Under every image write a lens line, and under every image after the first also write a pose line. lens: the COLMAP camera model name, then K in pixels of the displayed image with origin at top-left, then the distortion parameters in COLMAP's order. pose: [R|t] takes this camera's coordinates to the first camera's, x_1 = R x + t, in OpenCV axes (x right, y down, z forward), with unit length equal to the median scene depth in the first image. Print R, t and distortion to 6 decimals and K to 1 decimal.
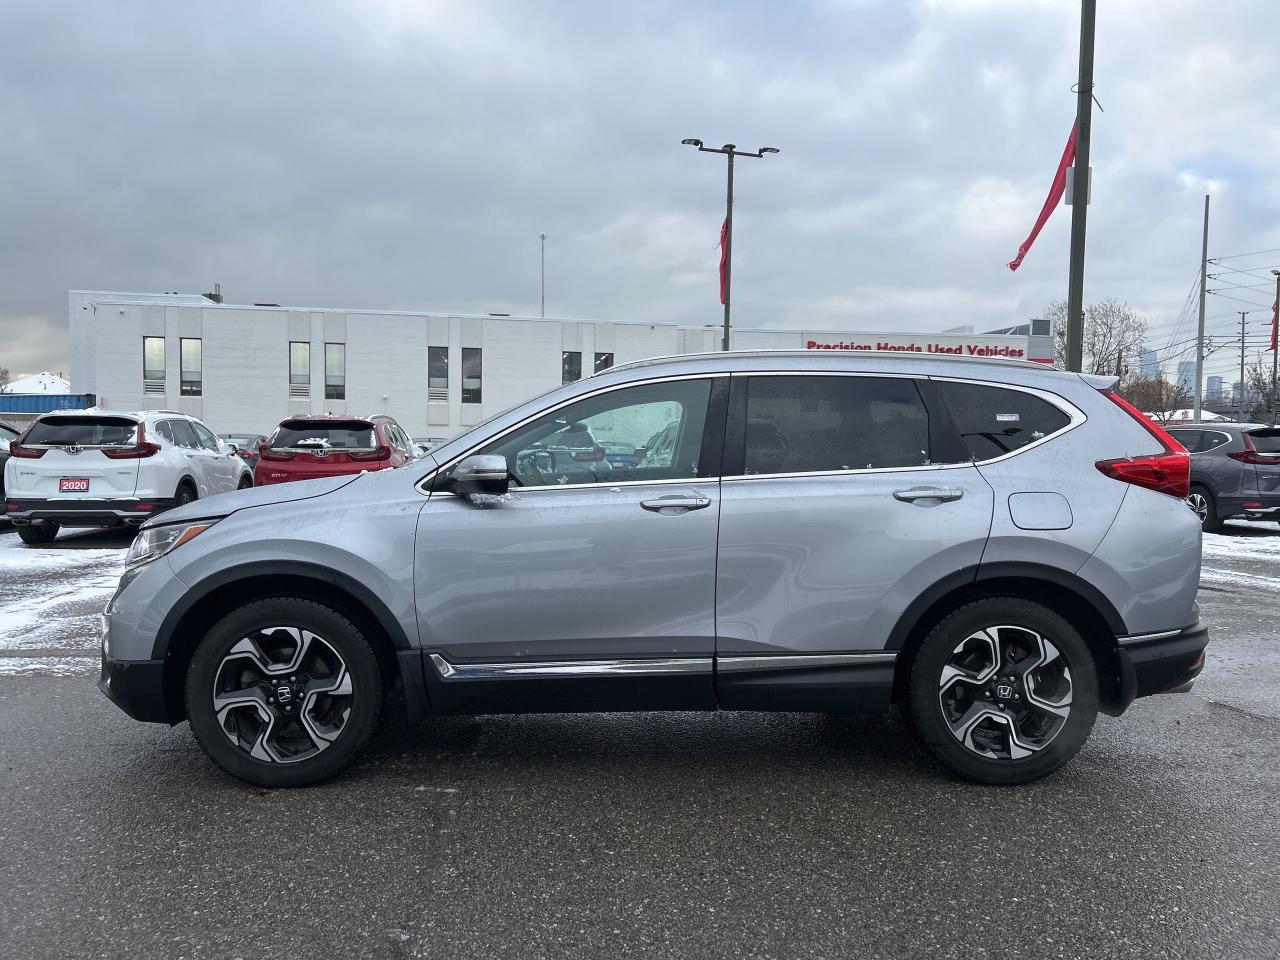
lens RADIAL K [[974.4, 0, 646.5], [0, 974.4, 478.7], [0, 0, 1]] dist [0.080064, -0.097831]
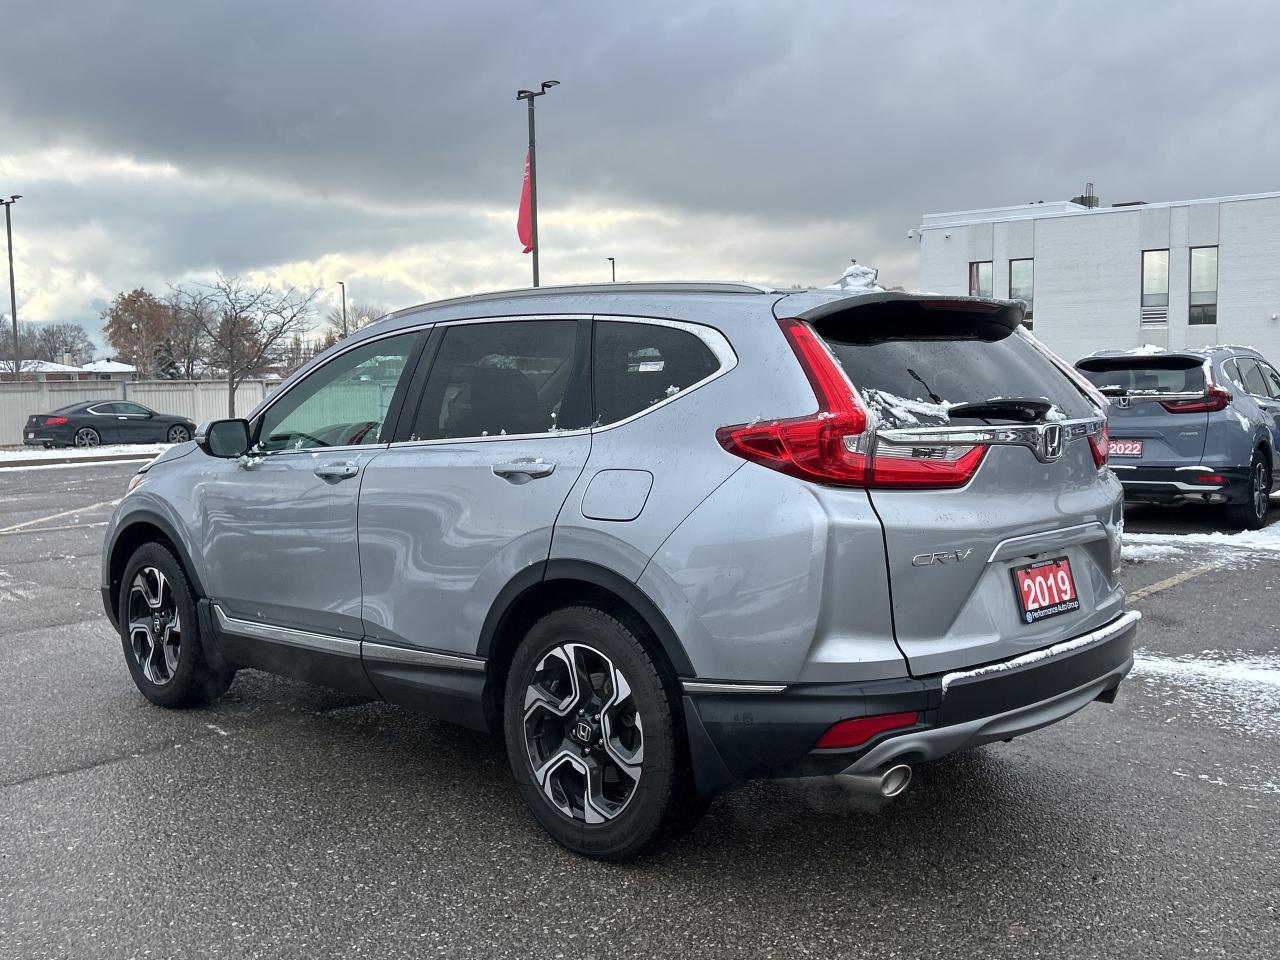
lens RADIAL K [[1284.4, 0, 618.6], [0, 1284.4, 461.3], [0, 0, 1]] dist [0.165886, -0.317320]
pose [[0.680126, 0.022519, -0.732749, 1.106323], [-0.006577, 0.999675, 0.024618, -0.015988], [0.733066, -0.011924, 0.680053, 0.347368]]
